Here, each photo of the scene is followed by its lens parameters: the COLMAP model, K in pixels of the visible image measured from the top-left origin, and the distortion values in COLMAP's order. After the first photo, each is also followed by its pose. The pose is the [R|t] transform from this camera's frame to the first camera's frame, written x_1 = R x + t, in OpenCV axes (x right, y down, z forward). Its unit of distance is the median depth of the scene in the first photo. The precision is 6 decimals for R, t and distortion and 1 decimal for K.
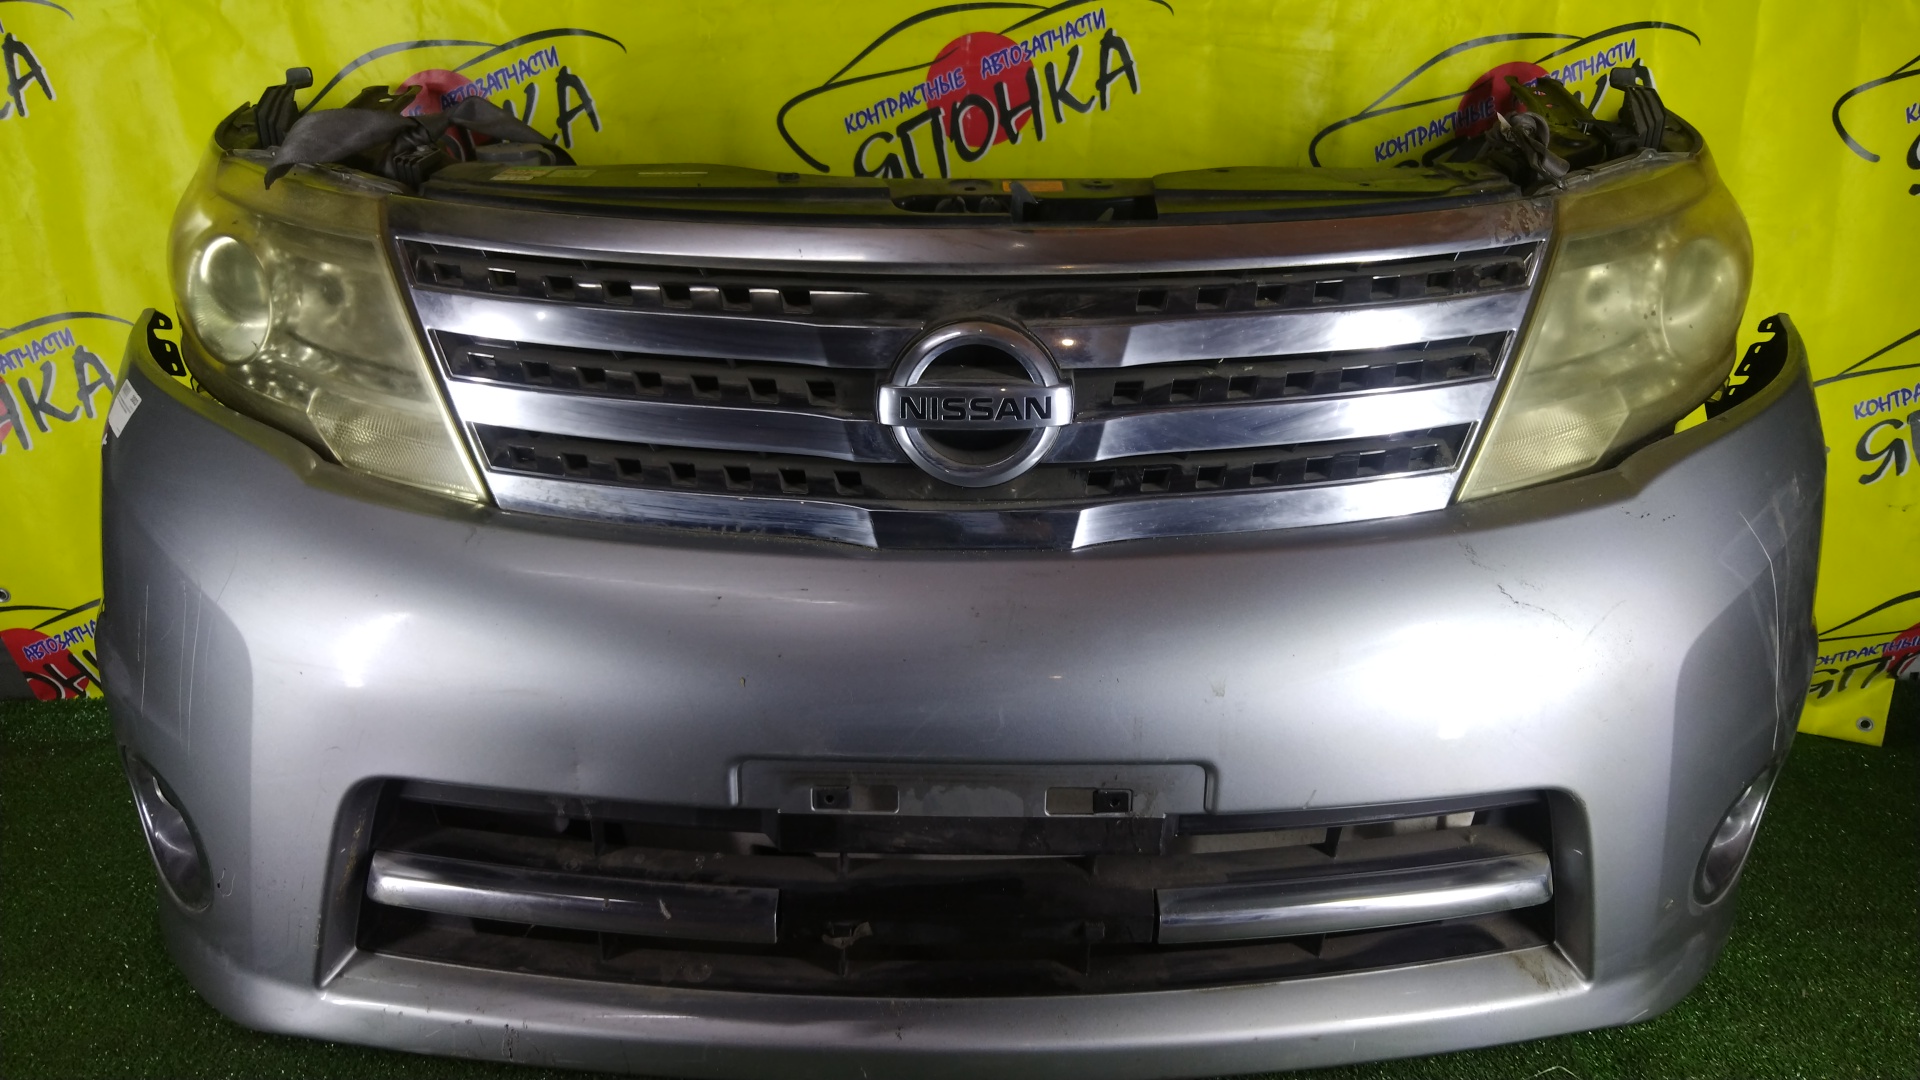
lens RADIAL K [[1360.9, 0, 955.4], [0, 1360.9, 528.5], [0, 0, 1]] dist [-0.002147, 0.000949]
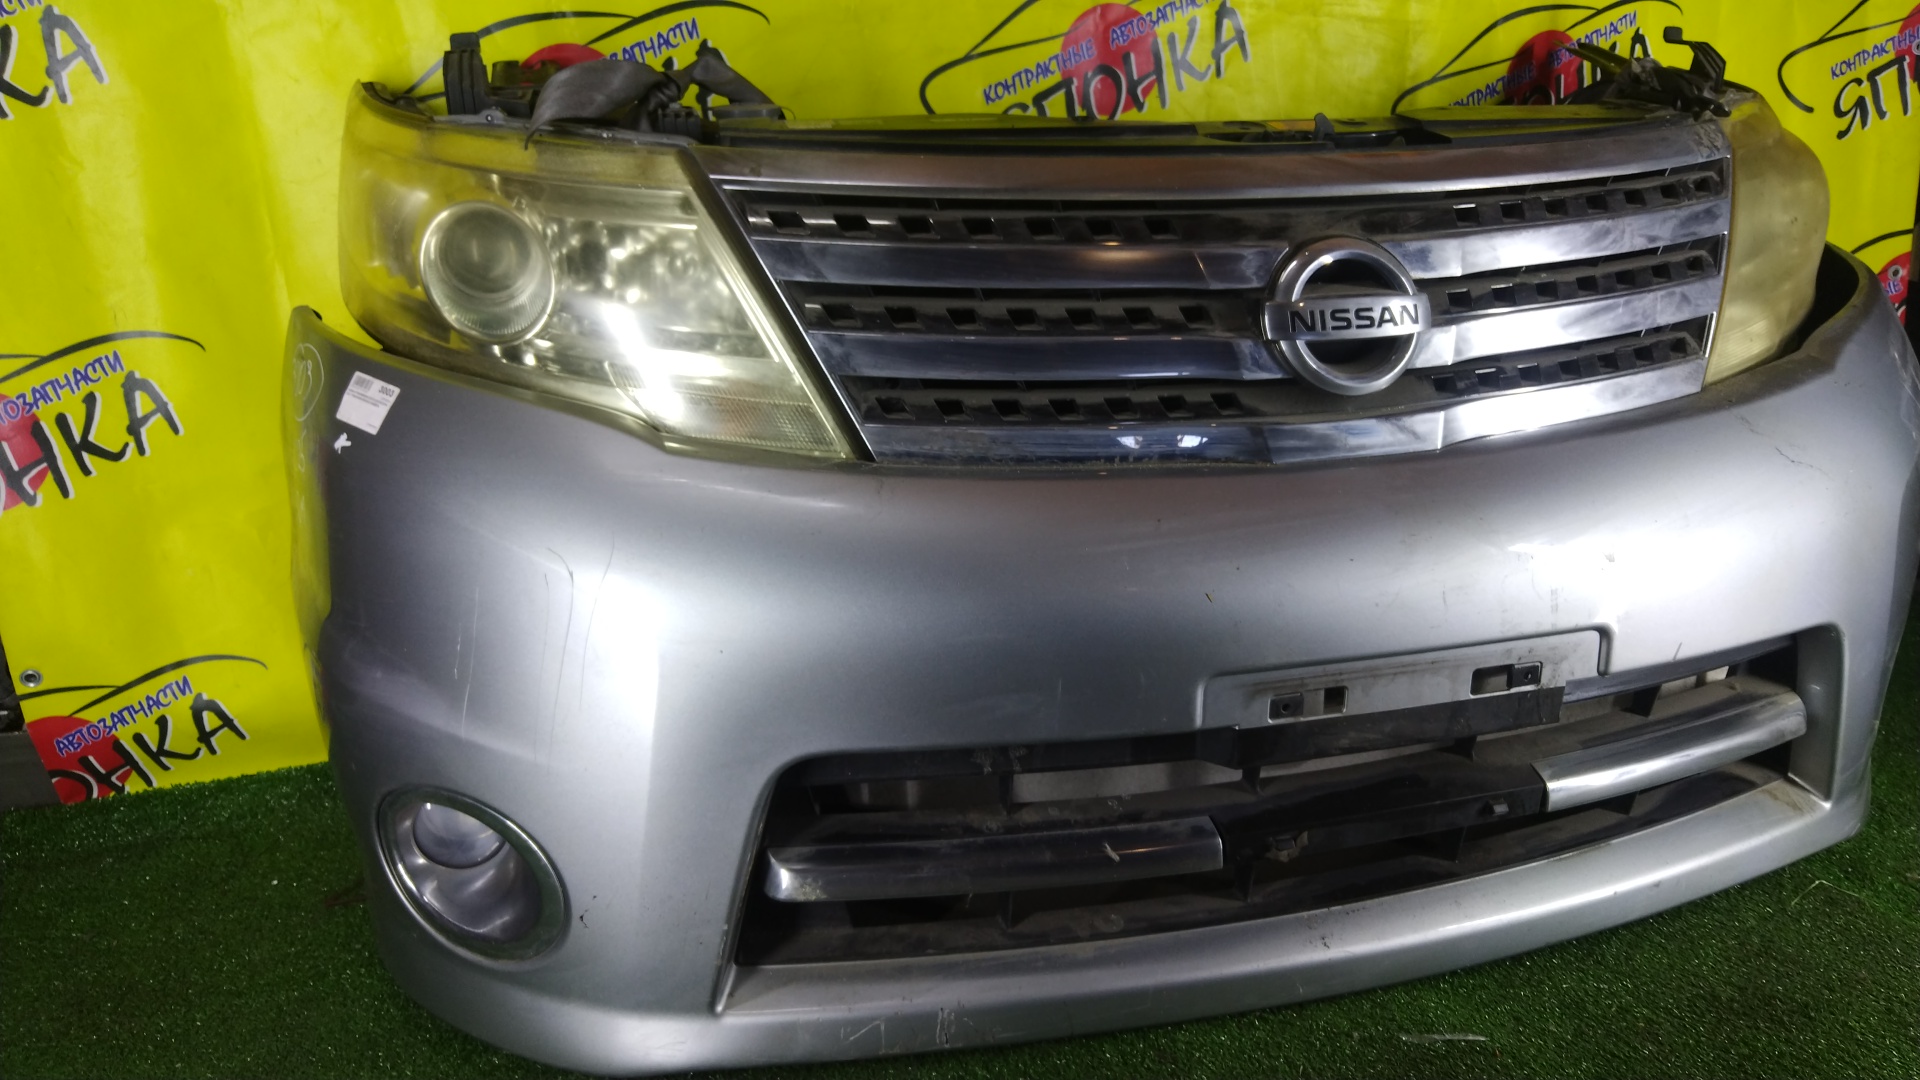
lens RADIAL K [[1363.9, 0, 968.8], [0, 1363.9, 525.1], [0, 0, 1]] dist [-0.004990, 0.002054]
pose [[0.963477, -0.096977, 0.249613, -0.383281], [0.107998, 0.993674, -0.030808, 0.048239], [-0.245046, 0.056641, 0.967855, 0.050437]]
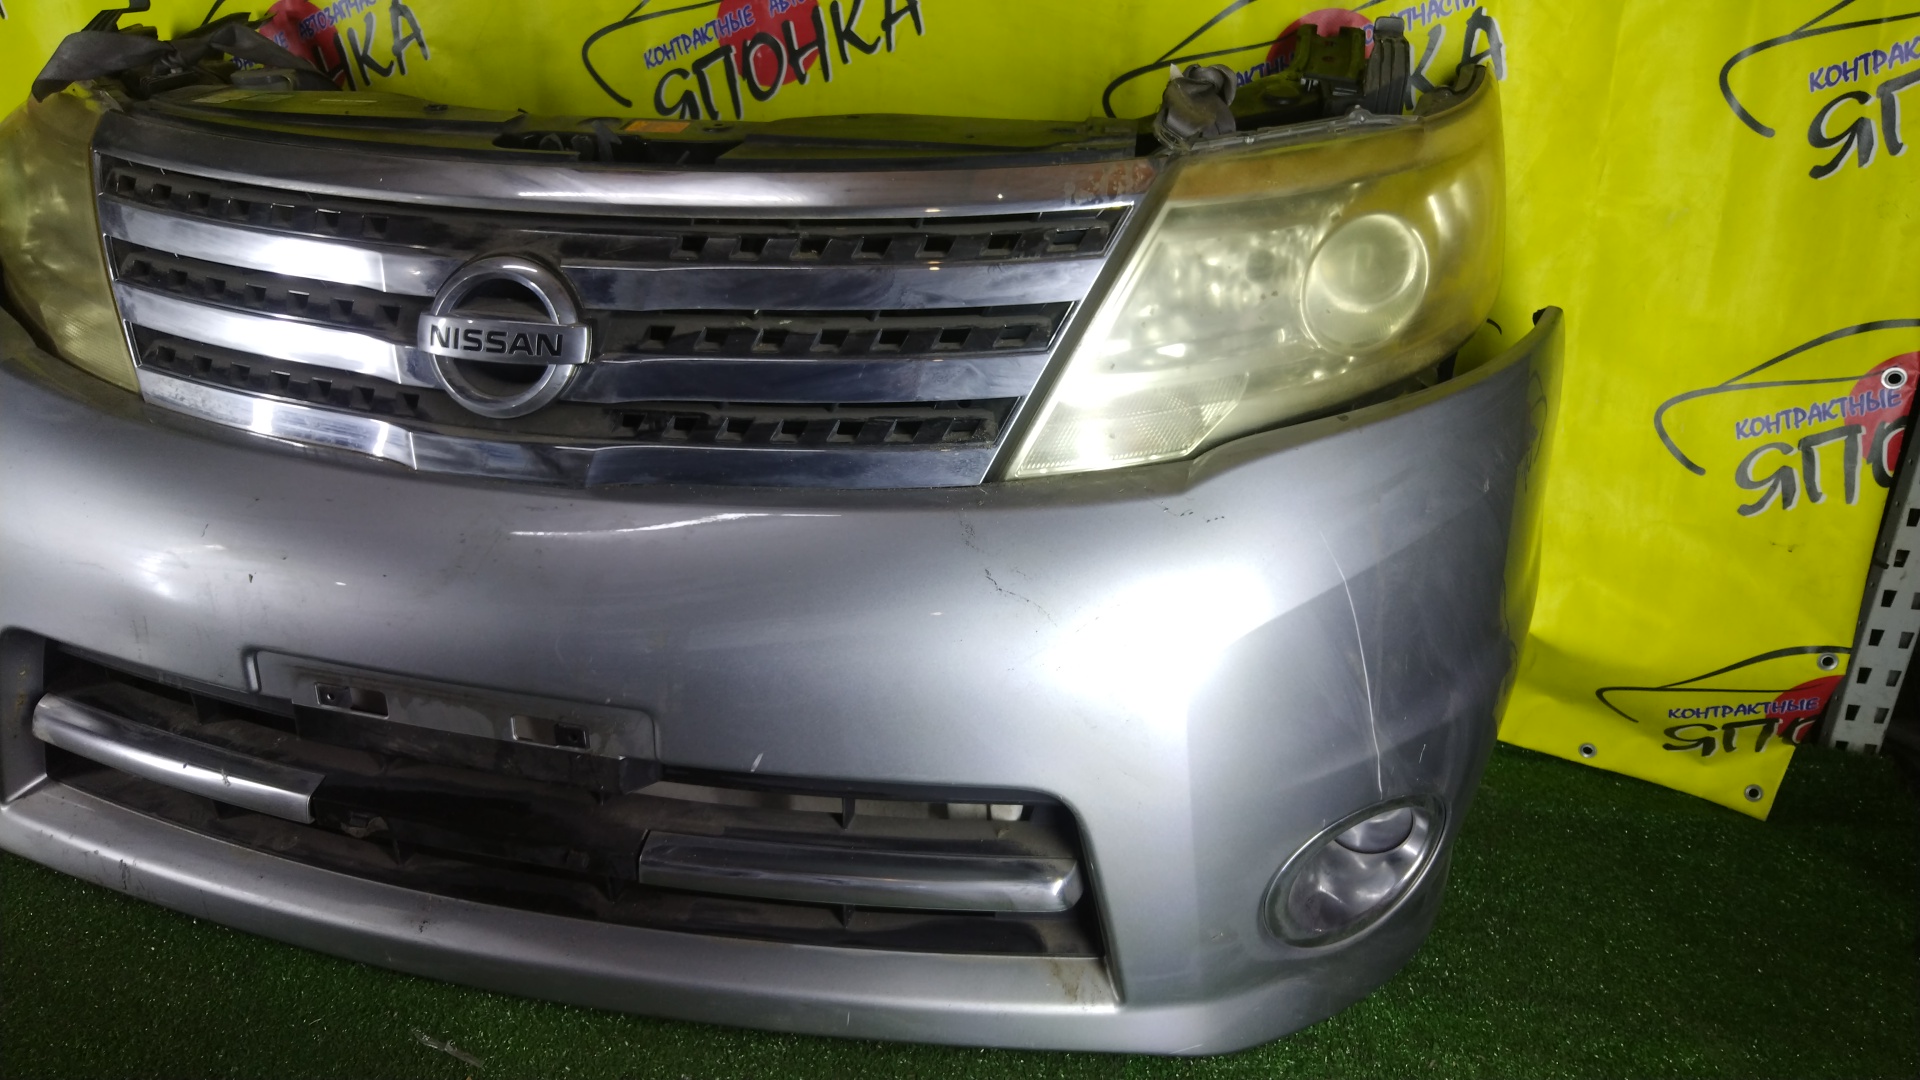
lens RADIAL K [[1356.1, 0, 946.1], [0, 1356.1, 536.3], [0, 0, 1]] dist [0.000055, -0.000319]
pose [[0.968088, 0.105841, -0.227164, 0.416393], [-0.094974, 0.993772, 0.058279, -0.023911], [0.231918, -0.034845, 0.972111, 0.055493]]
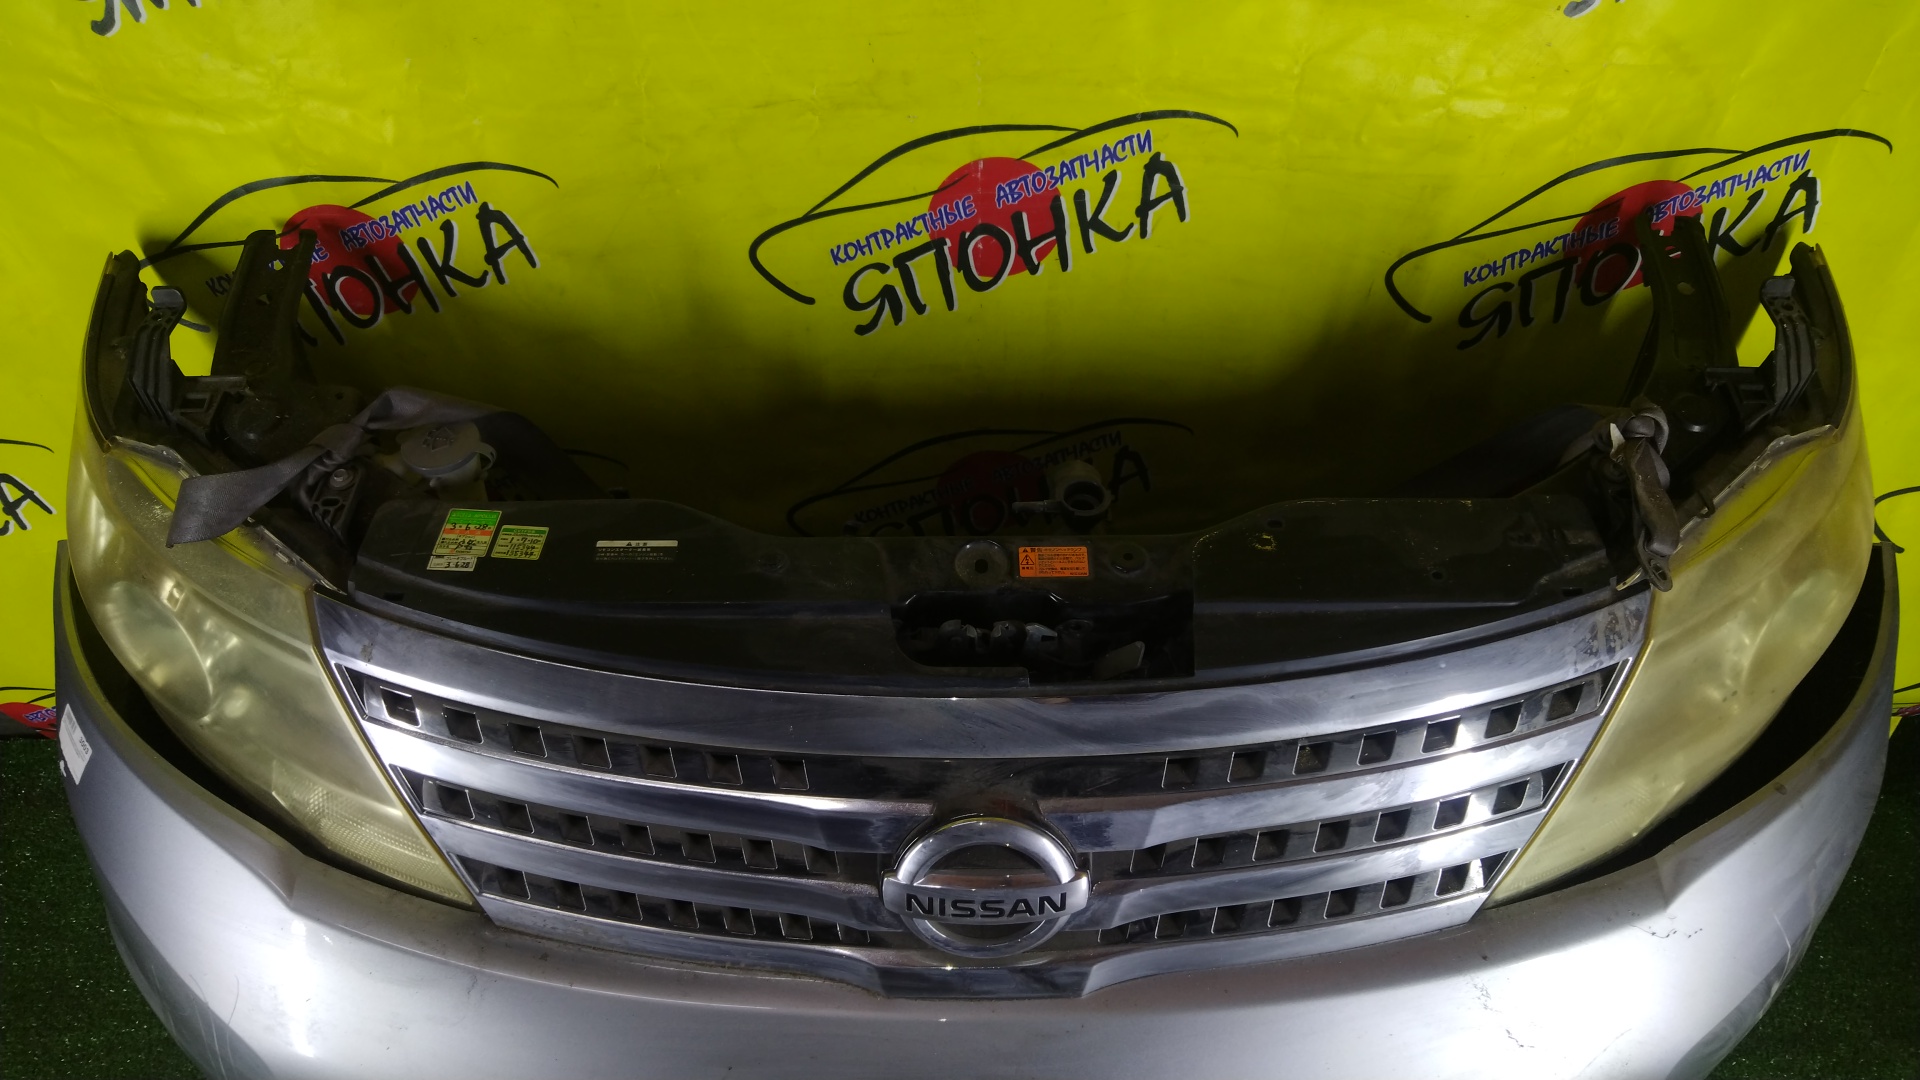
lens RADIAL K [[1355.7, 0, 957.7], [0, 1355.7, 566.1], [0, 0, 1]] dist [-0.005975, 0.002995]
pose [[0.999996, 0.001000, -0.002740, -0.001481], [0.000270, 0.903529, 0.428528, -0.493686], [0.002904, -0.428527, 0.903525, 0.175391]]
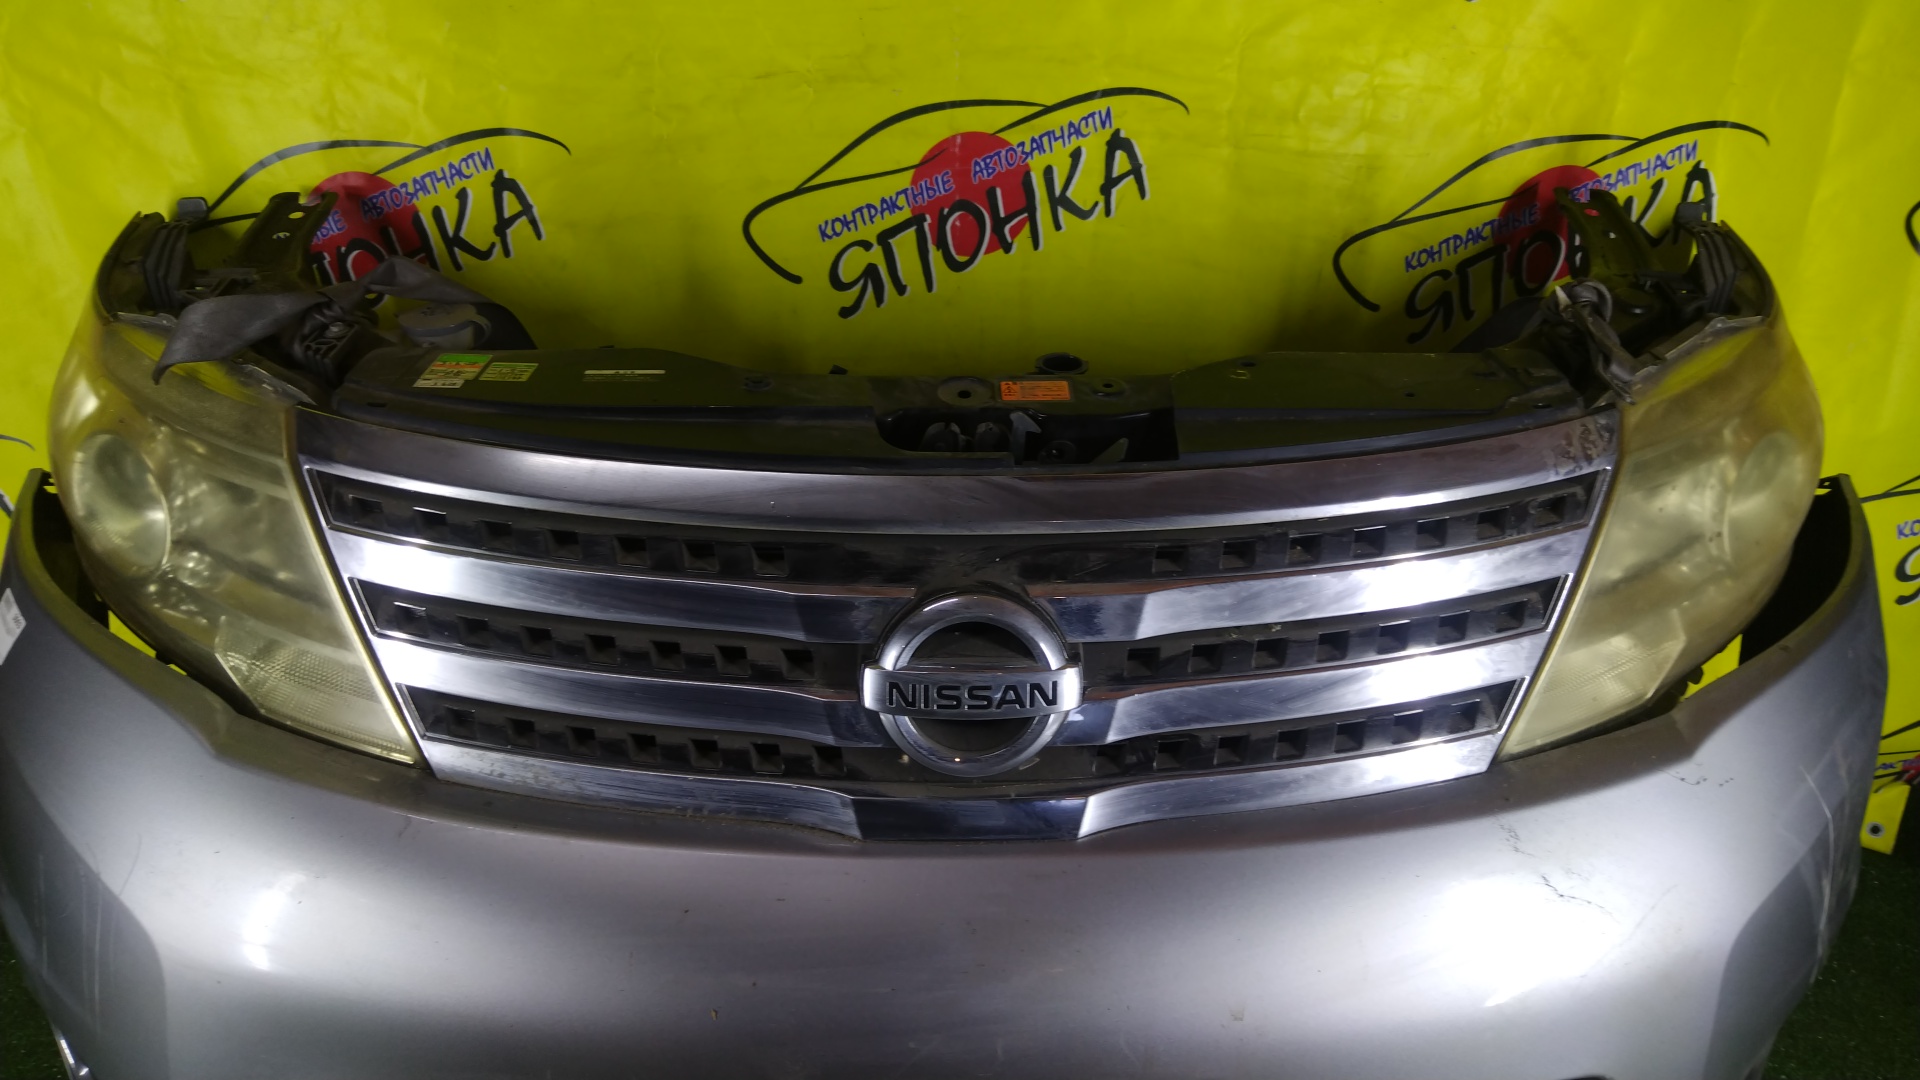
lens RADIAL K [[1350.7, 0, 960.0], [0, 1350.7, 540.0], [0, 0, 1]] dist [-0.009111, 0.011407]
pose [[0.999731, -0.000124, 0.023193, -0.009559], [-0.002548, 0.993346, 0.115137, -0.203696], [-0.023053, -0.115165, 0.993079, 0.096502]]
